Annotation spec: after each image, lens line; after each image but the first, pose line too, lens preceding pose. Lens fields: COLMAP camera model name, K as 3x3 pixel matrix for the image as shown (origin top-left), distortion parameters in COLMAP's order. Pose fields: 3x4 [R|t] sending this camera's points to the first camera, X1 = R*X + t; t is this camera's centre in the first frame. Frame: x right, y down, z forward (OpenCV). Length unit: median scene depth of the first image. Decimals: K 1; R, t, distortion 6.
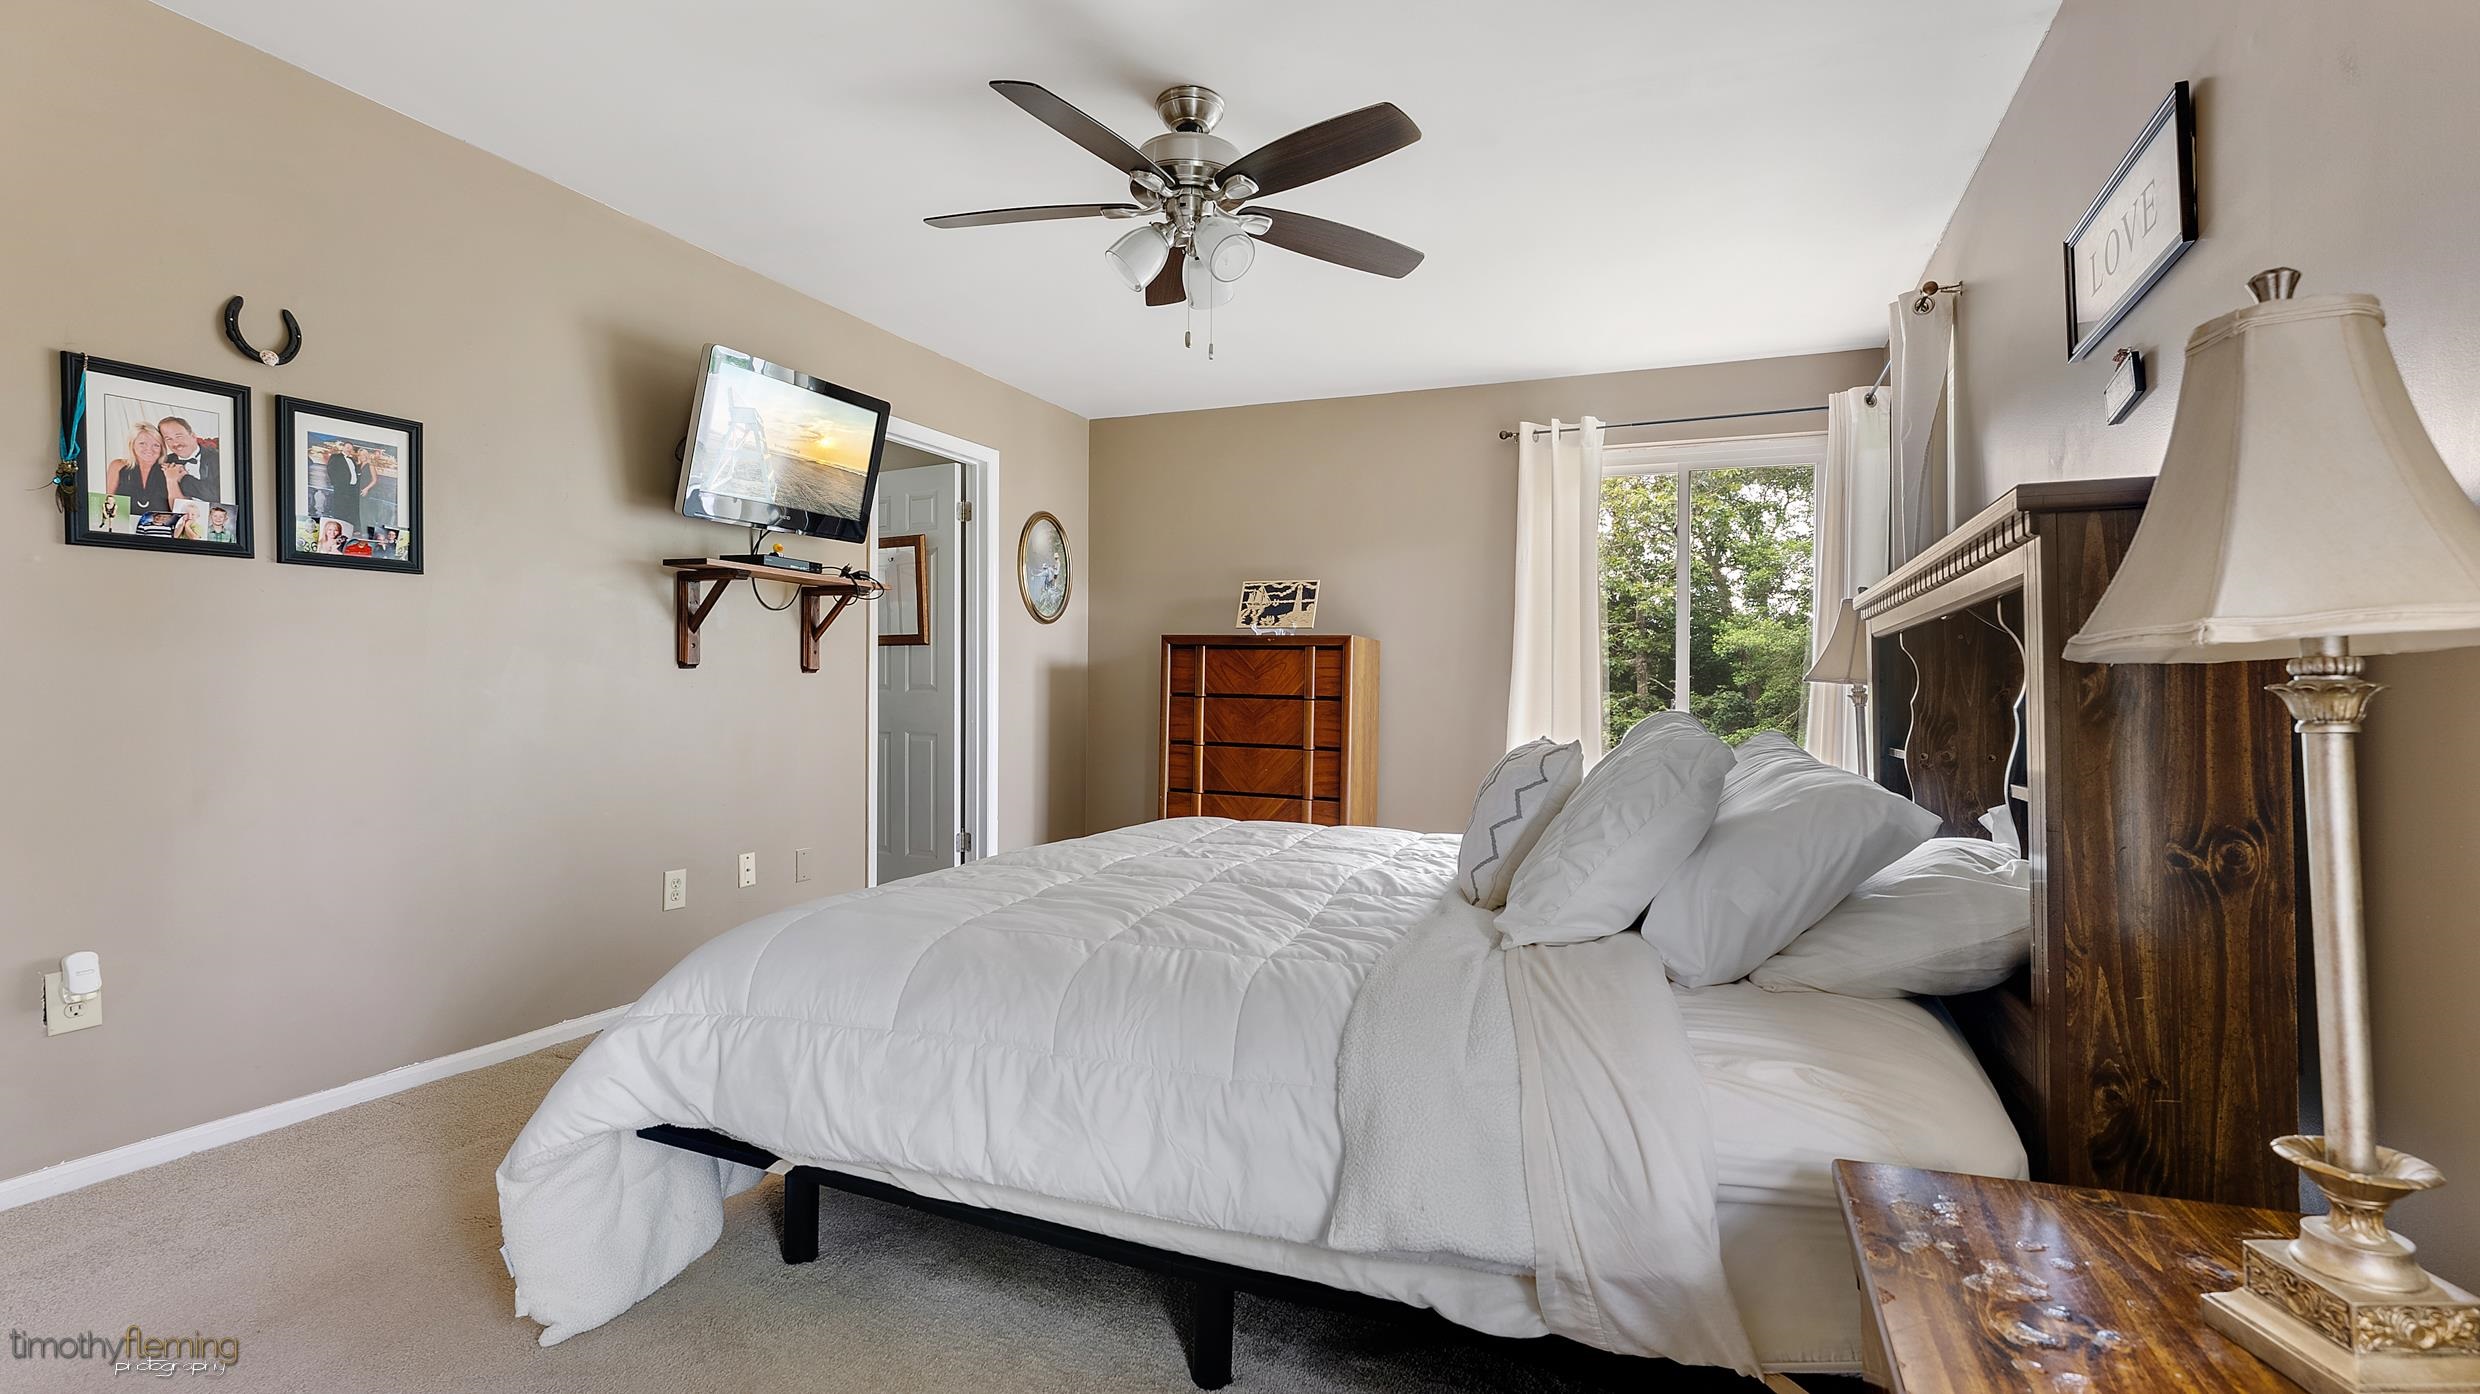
lens RADIAL K [[1146.7, 0, 1244.9], [0, 1146.7, 690.6], [0, 0, 1]] dist [-0.000221, -0.000035]
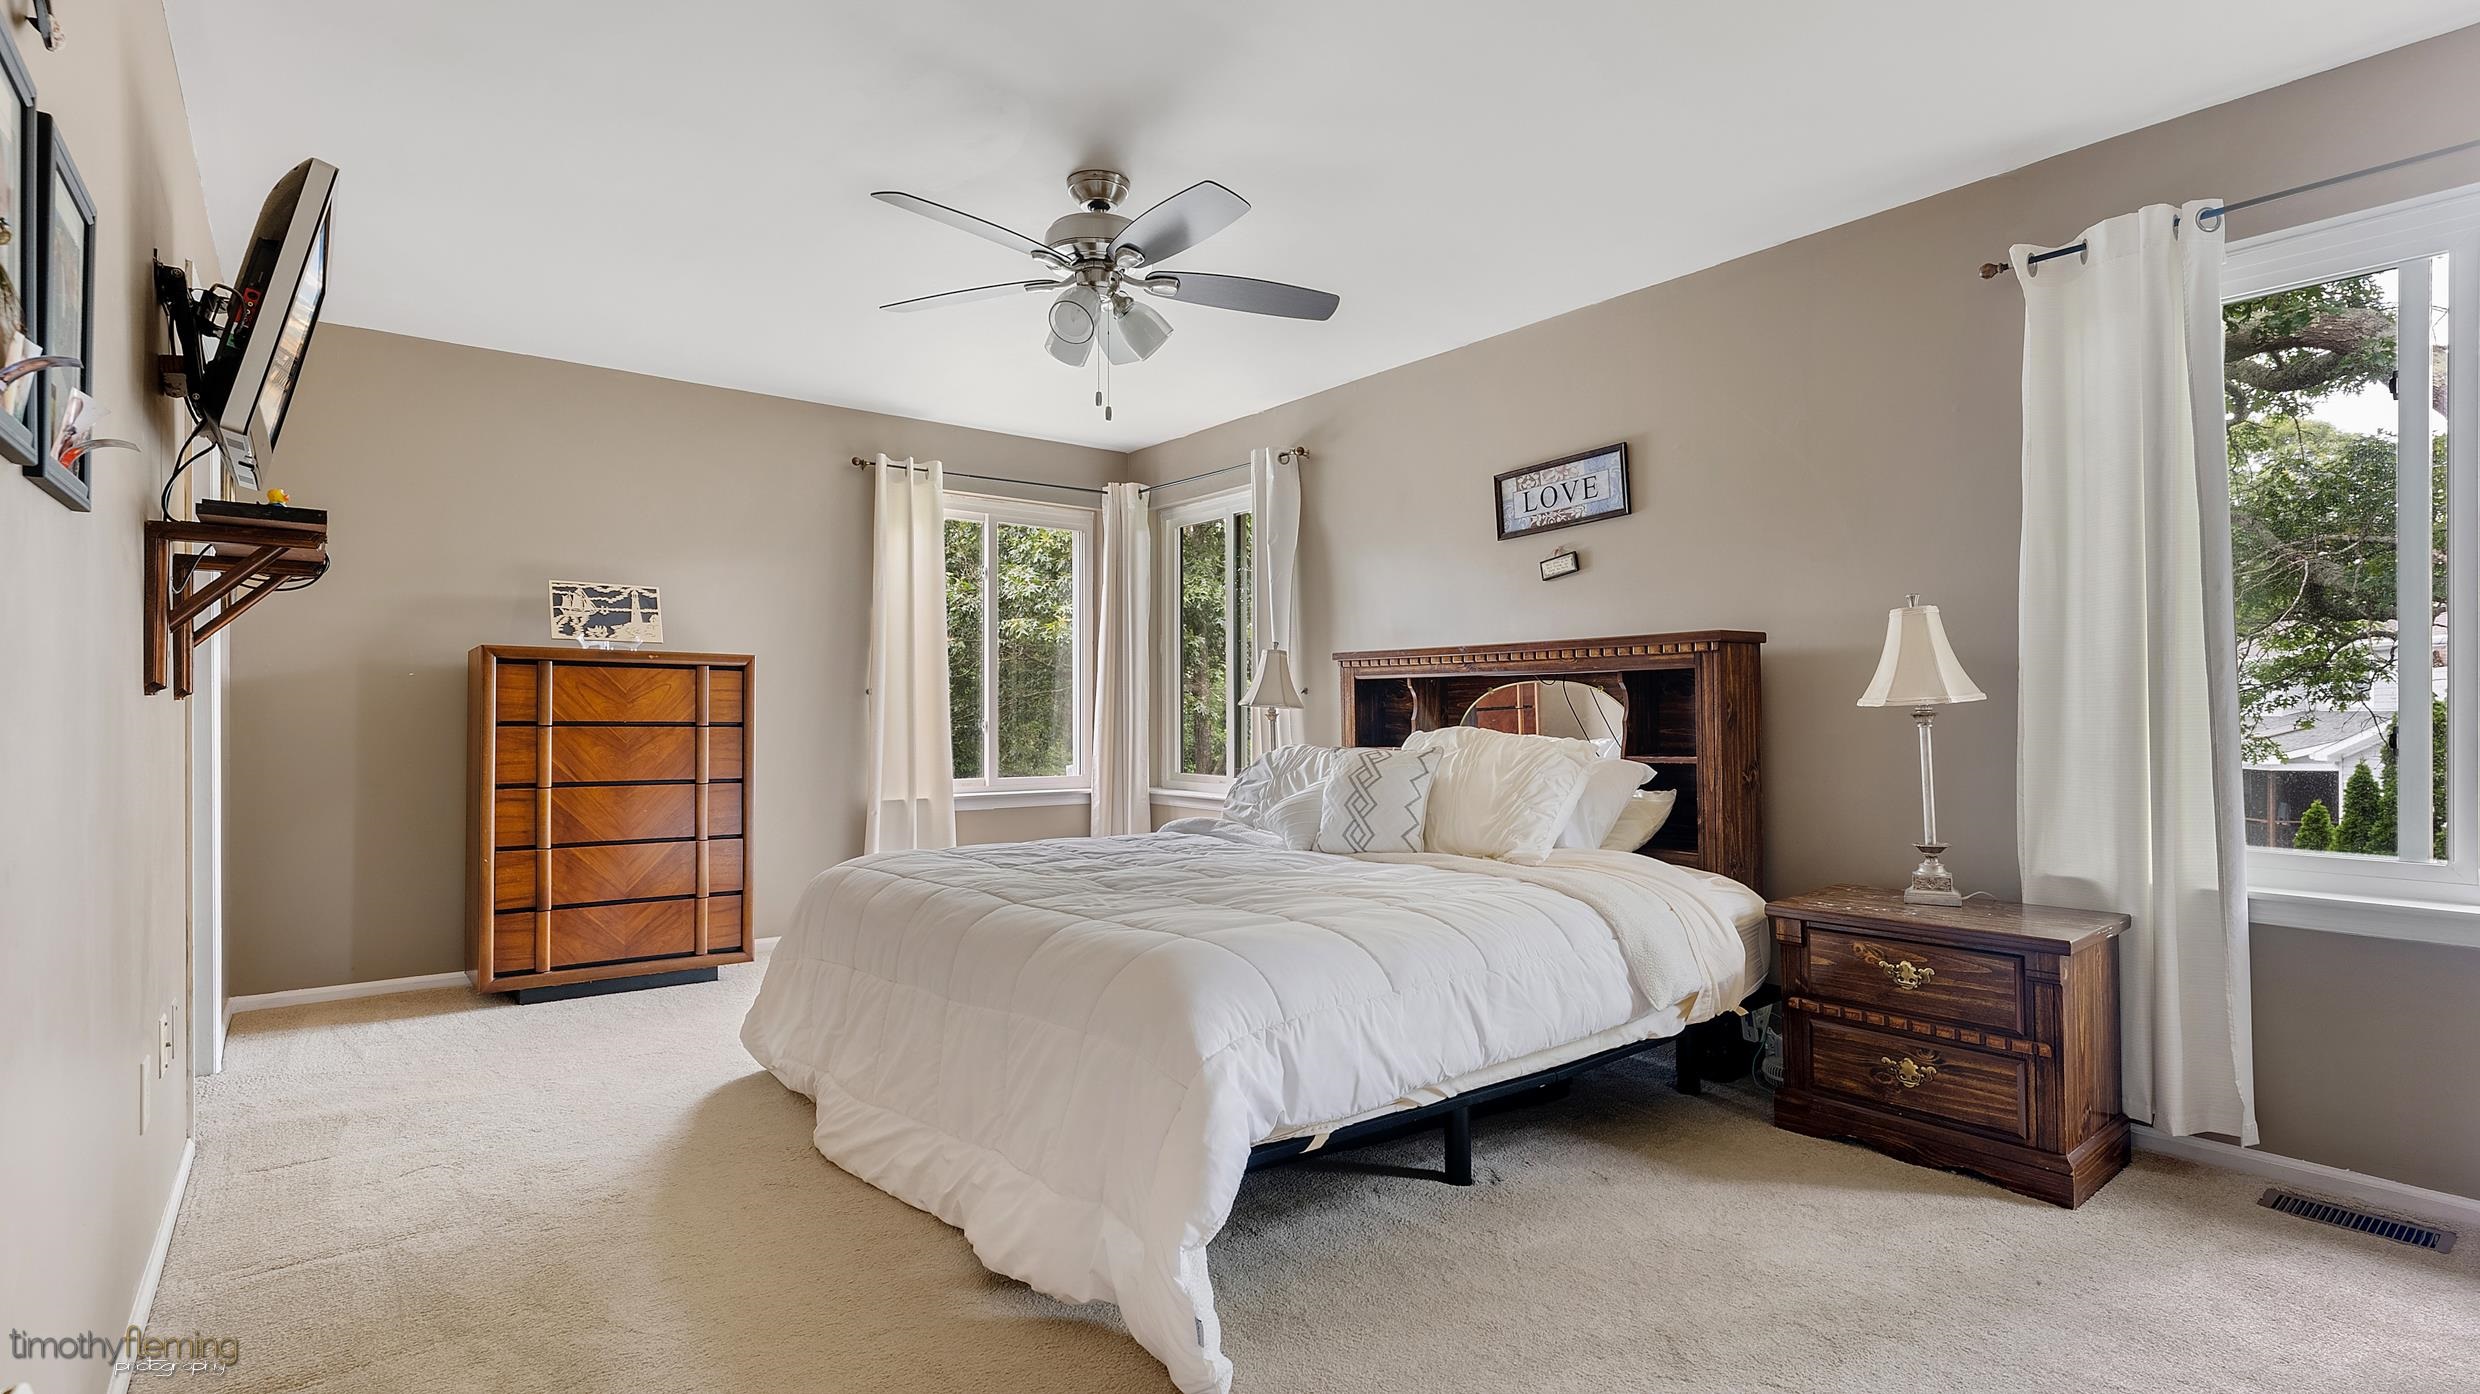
lens RADIAL K [[1270.3, 0, 1238.0], [0, 1270.3, 692.4], [0, 0, 1]] dist [0.000285, 0.000023]
pose [[0.460507, 0.004164, 0.887646, -0.588241], [0.005581, 0.999956, -0.007586, -0.008127], [-0.887639, 0.008447, 0.460463, 0.178369]]
